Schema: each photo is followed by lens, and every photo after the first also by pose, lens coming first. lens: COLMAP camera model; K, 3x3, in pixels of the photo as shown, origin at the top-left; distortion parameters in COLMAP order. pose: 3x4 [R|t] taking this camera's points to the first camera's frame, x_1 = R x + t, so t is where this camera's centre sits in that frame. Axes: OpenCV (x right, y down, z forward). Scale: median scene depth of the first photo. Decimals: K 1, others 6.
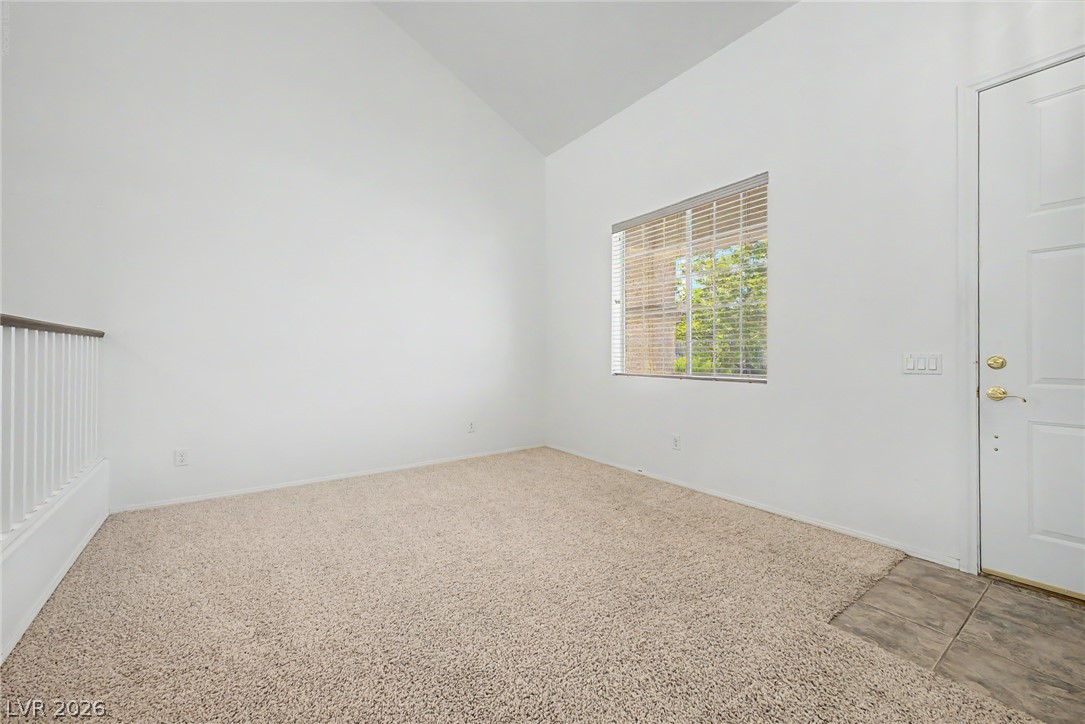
lens RADIAL K [[439.9, 0, 542.7], [0, 439.9, 357.7], [0, 0, 1]] dist [0.003725, 0.000262]
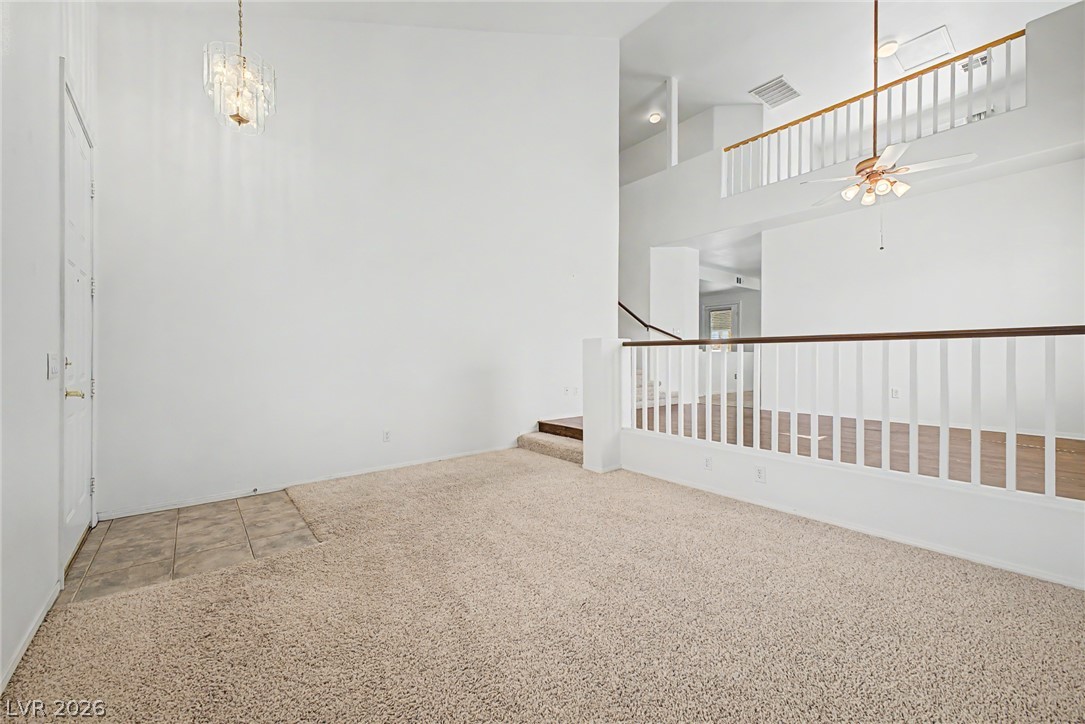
lens RADIAL K [[439.9, 0, 542.2], [0, 439.9, 360.6], [0, 0, 1]] dist [0.003725, 0.000262]
pose [[-0.998119, 0.000283, -0.061303, 0.014120], [0.000122, 0.999997, 0.002635, 0.007132], [0.061303, 0.002622, -0.998116, 2.327243]]
